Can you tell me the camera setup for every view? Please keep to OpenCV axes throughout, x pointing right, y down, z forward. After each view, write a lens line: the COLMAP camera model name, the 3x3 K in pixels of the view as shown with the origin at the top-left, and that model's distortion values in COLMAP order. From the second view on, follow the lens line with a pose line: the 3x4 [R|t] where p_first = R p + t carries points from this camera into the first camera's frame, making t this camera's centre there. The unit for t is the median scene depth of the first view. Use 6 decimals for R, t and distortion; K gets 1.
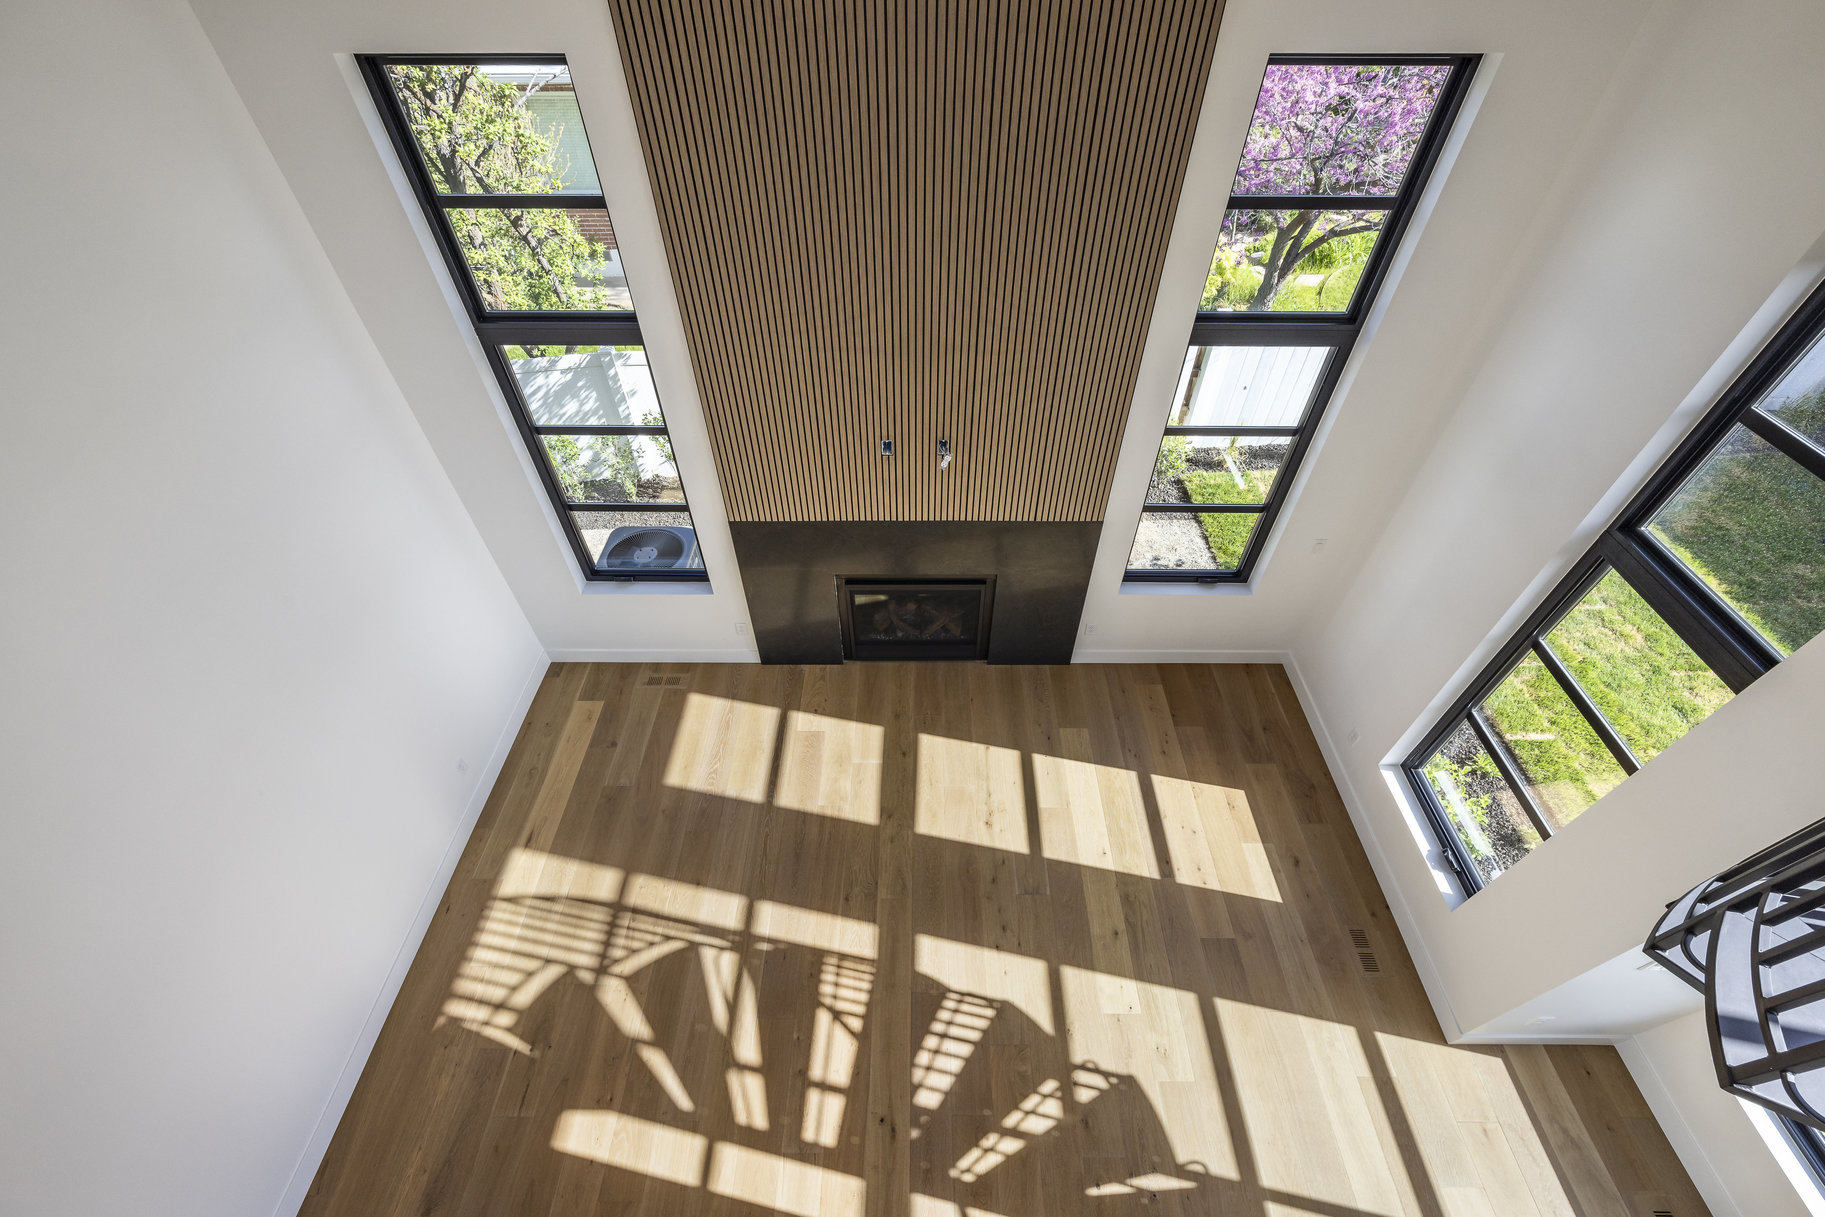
lens RADIAL K [[741.7, 0, 912.5], [0, 741.7, 608.5], [0, 0, 1]] dist [-0.000311, 0.000017]
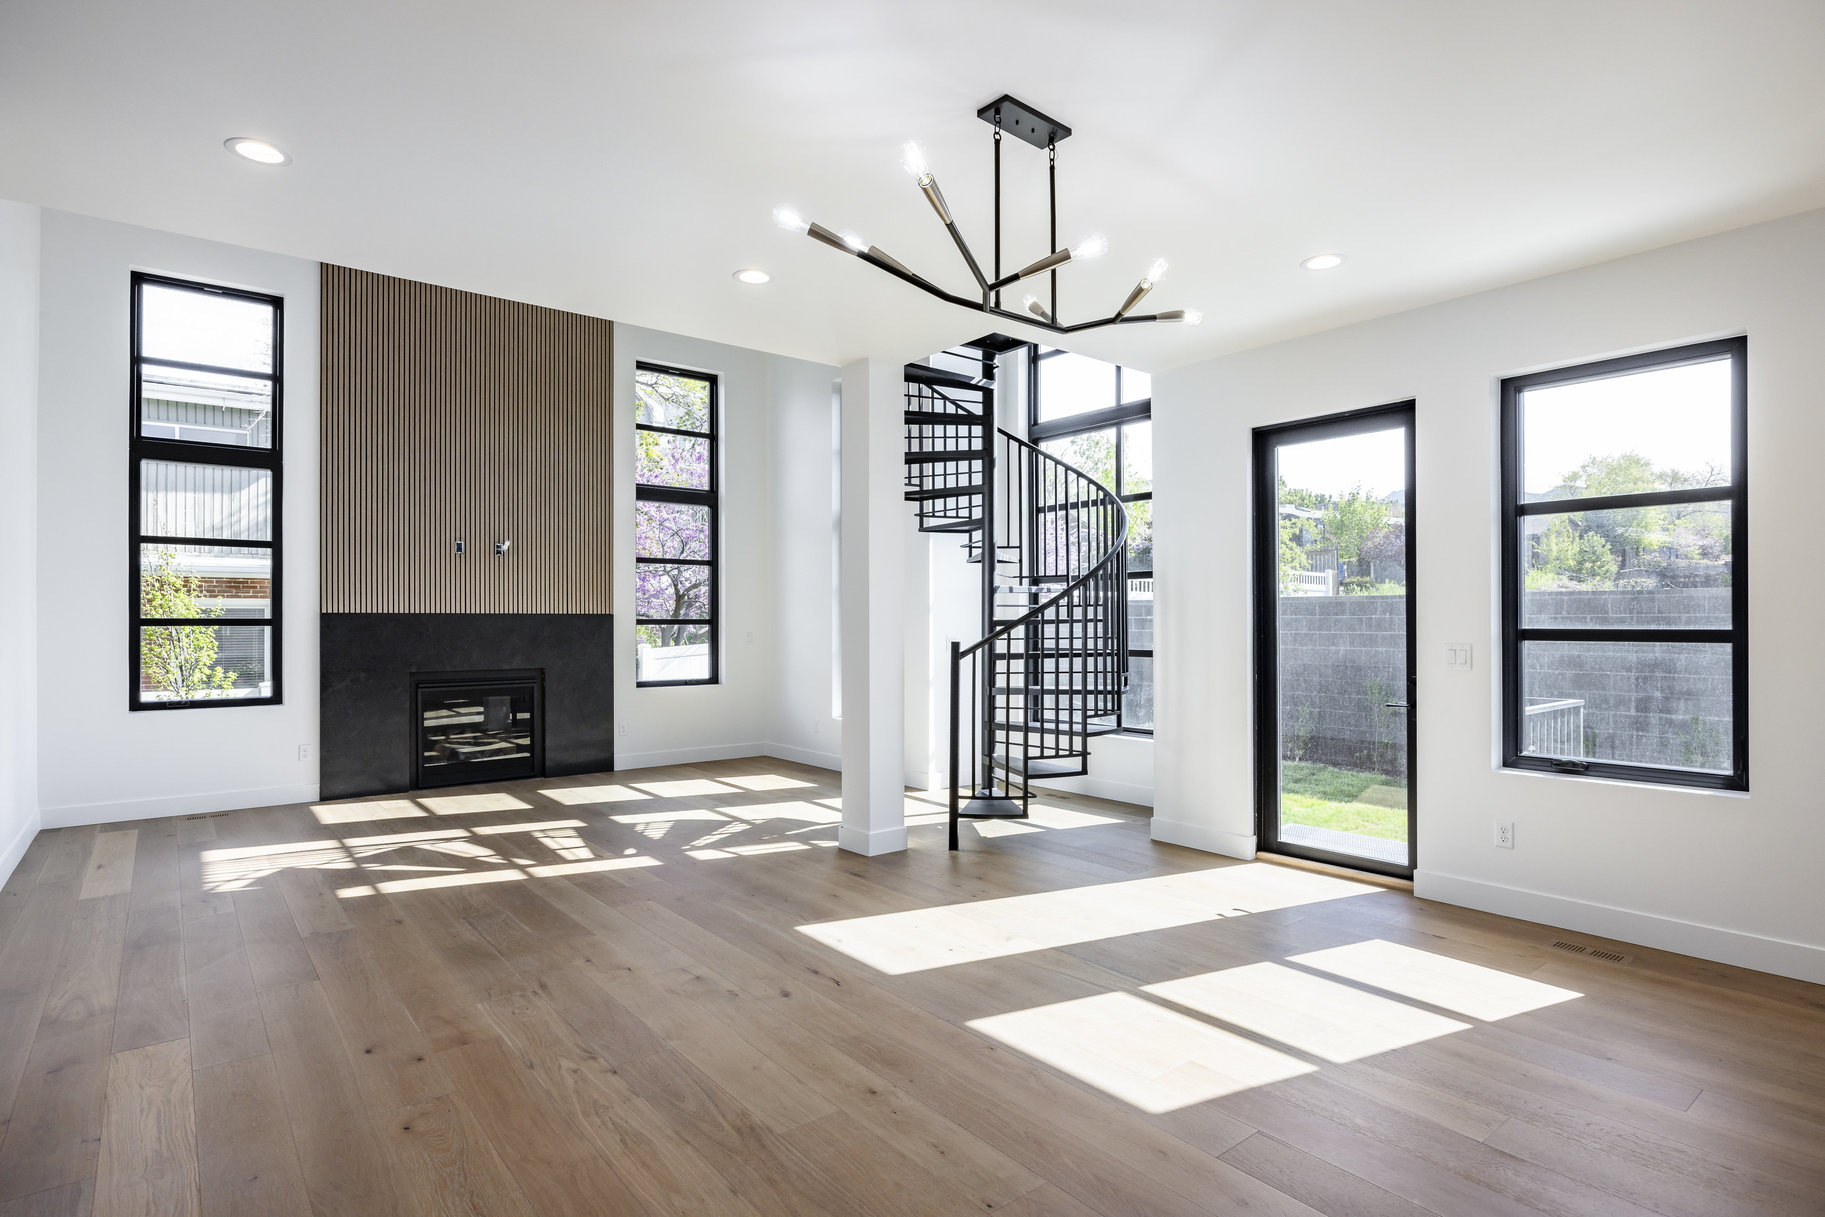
lens RADIAL K [[943.6, 0, 912.5], [0, 943.6, 608.5], [0, 0, 1]] dist [-0.000294, 0.000228]
pose [[0.773356, -0.000778, 0.633972, -0.508330], [0.459954, 0.688899, -0.560233, 1.283069], [-0.436306, 0.724857, 0.533122, -0.288337]]
